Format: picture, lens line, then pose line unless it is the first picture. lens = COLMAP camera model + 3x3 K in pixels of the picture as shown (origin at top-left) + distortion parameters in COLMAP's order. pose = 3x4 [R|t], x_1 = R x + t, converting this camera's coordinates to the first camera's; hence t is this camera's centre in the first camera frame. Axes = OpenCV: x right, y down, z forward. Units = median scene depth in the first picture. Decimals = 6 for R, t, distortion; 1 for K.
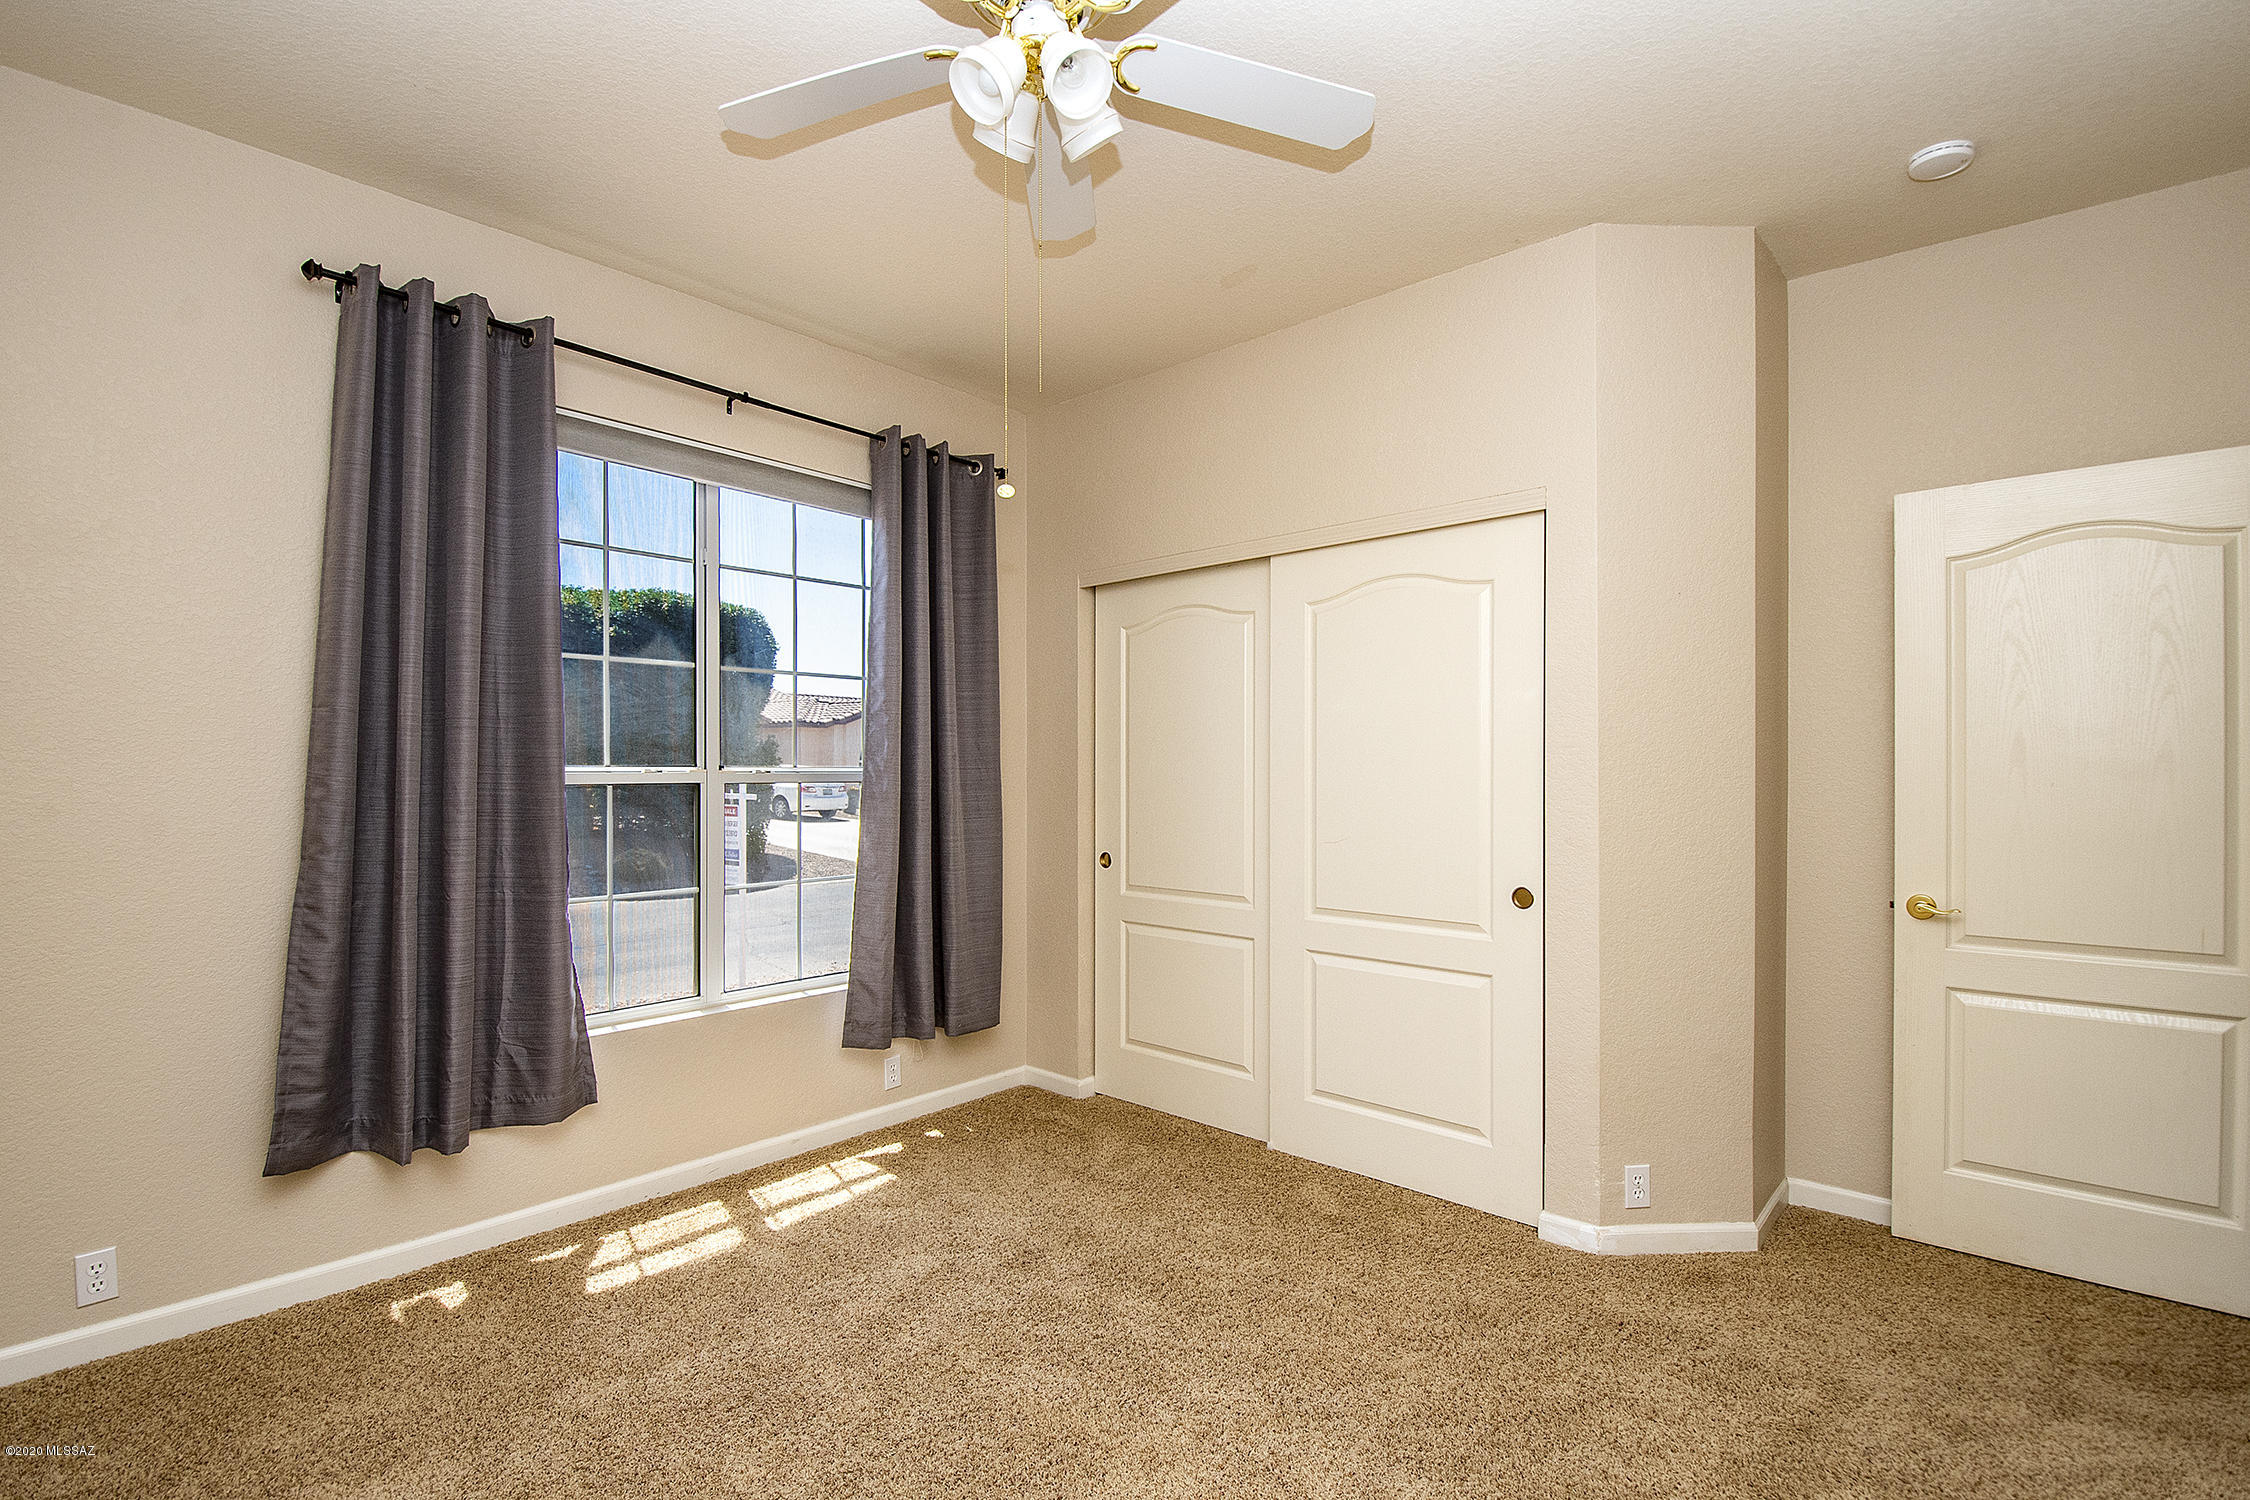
lens RADIAL K [[1035.8, 0, 1130.9], [0, 1035.8, 760.3], [0, 0, 1]] dist [0.004011, -0.014144]
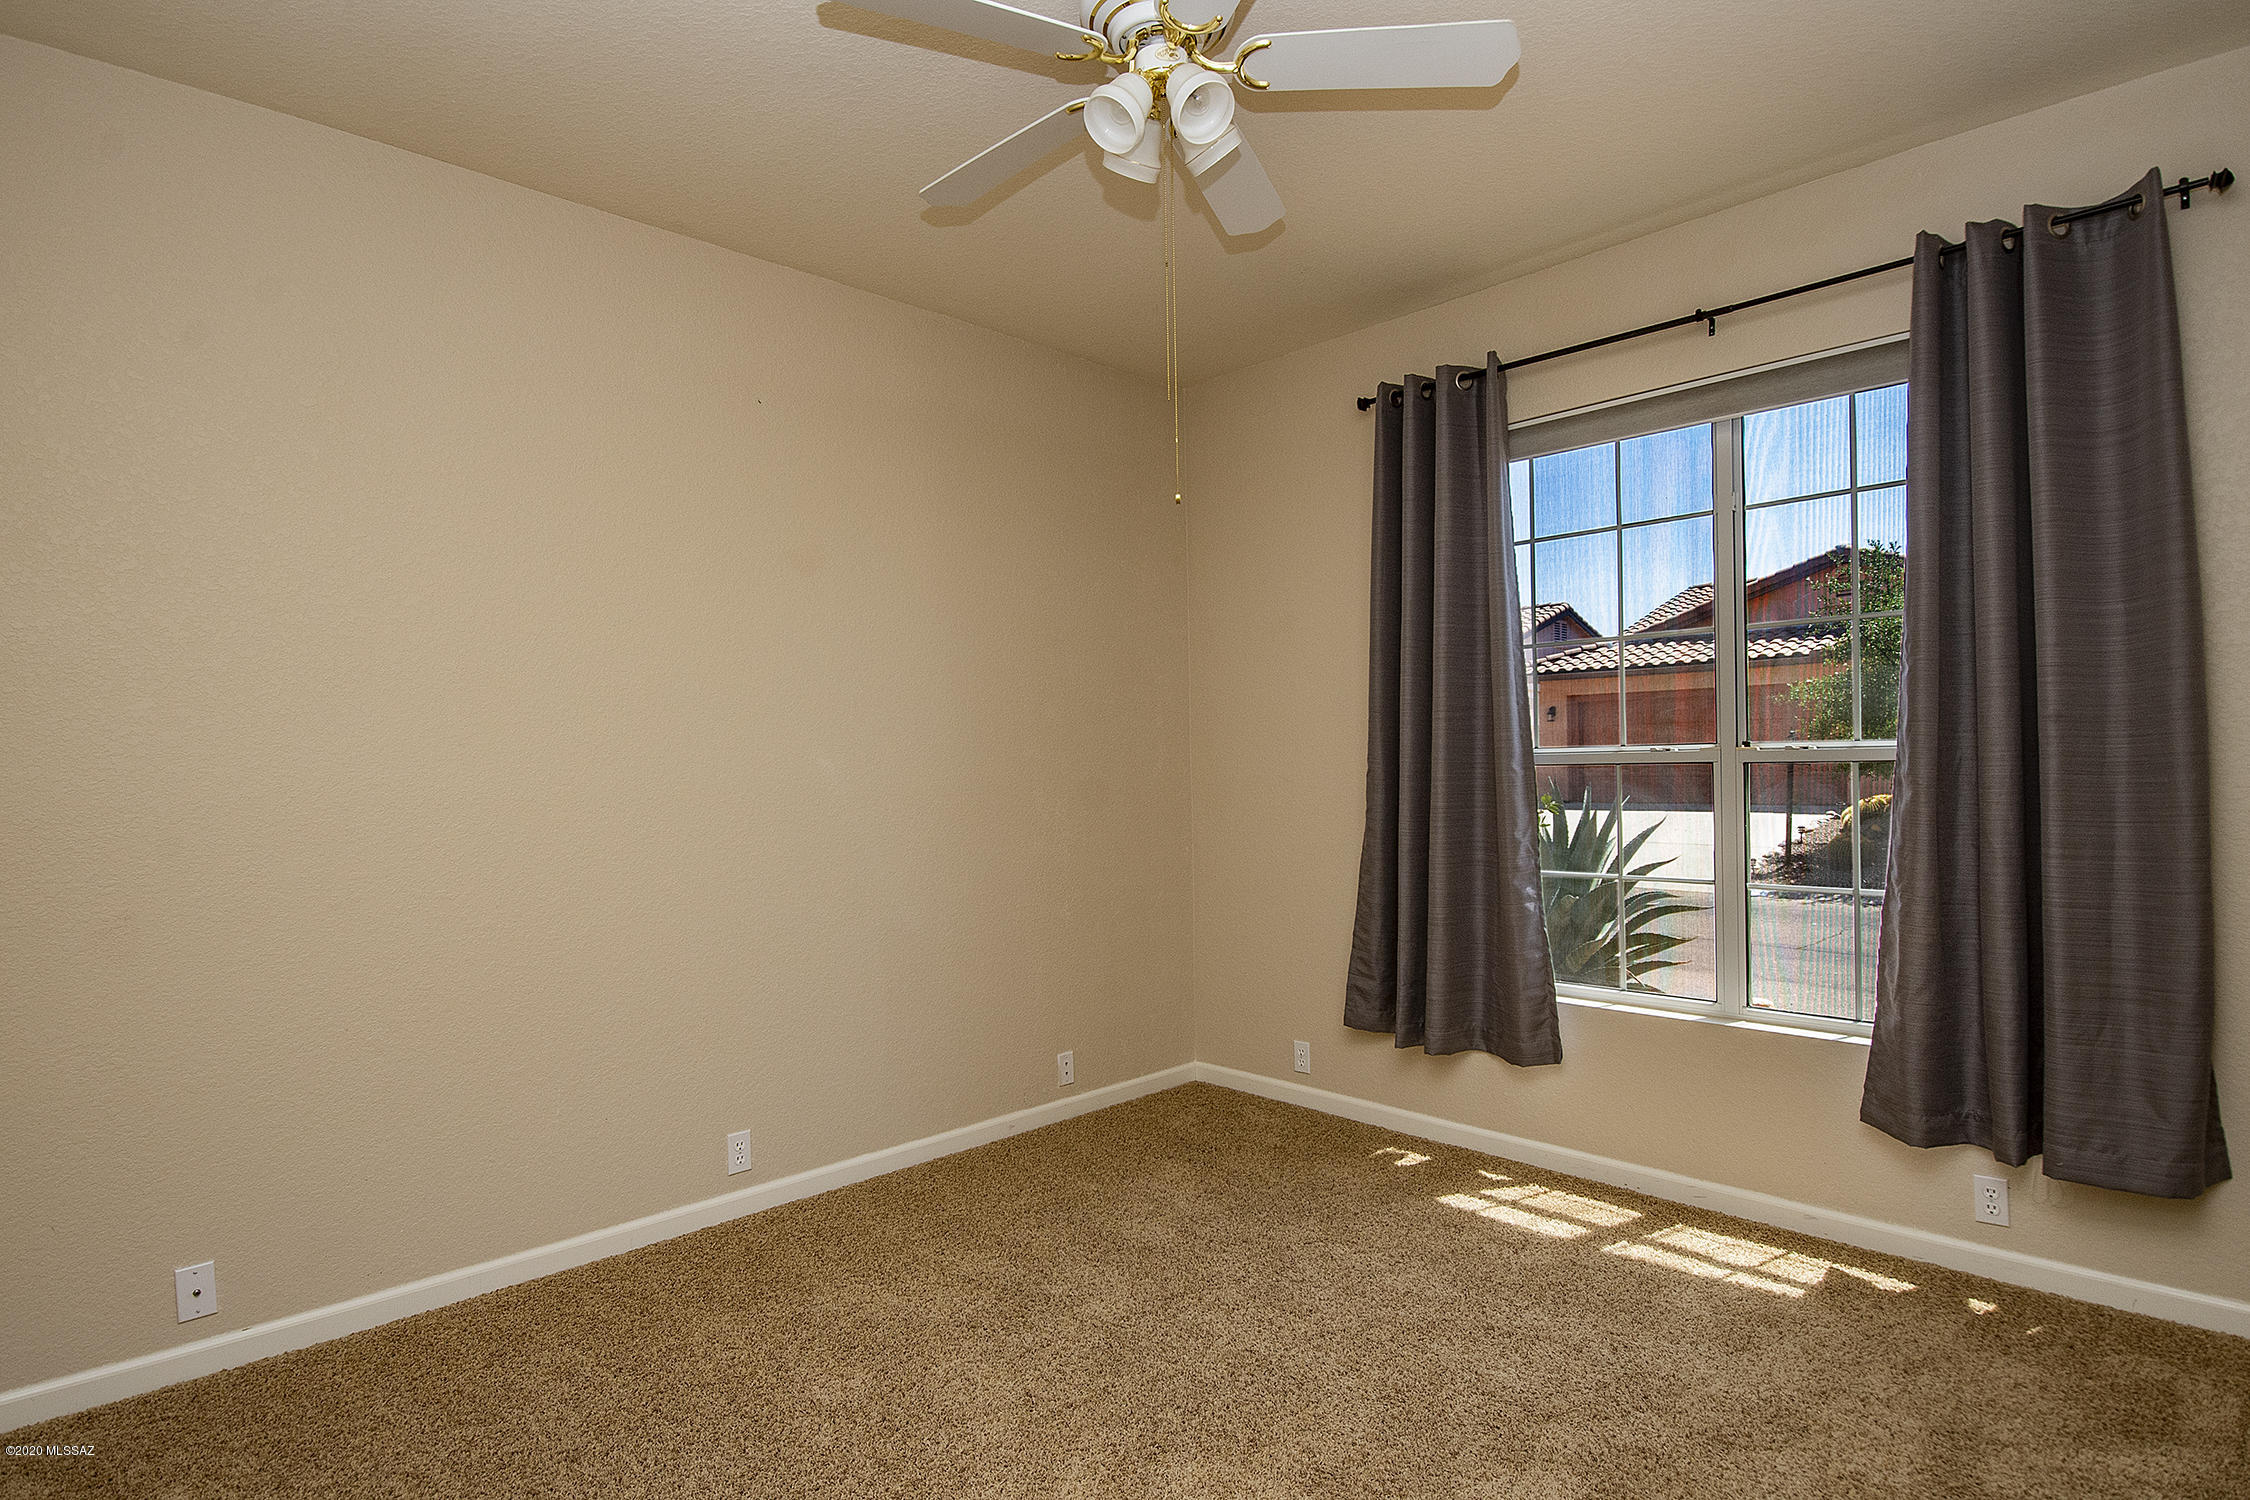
lens RADIAL K [[1178.2, 0, 1130.7], [0, 1178.2, 758.9], [0, 0, 1]] dist [0.000086, -0.007556]
pose [[-0.083155, -0.002278, -0.996534, 0.691892], [0.025322, 0.999670, -0.004398, 0.011892], [0.996215, -0.025600, -0.083069, 0.645083]]
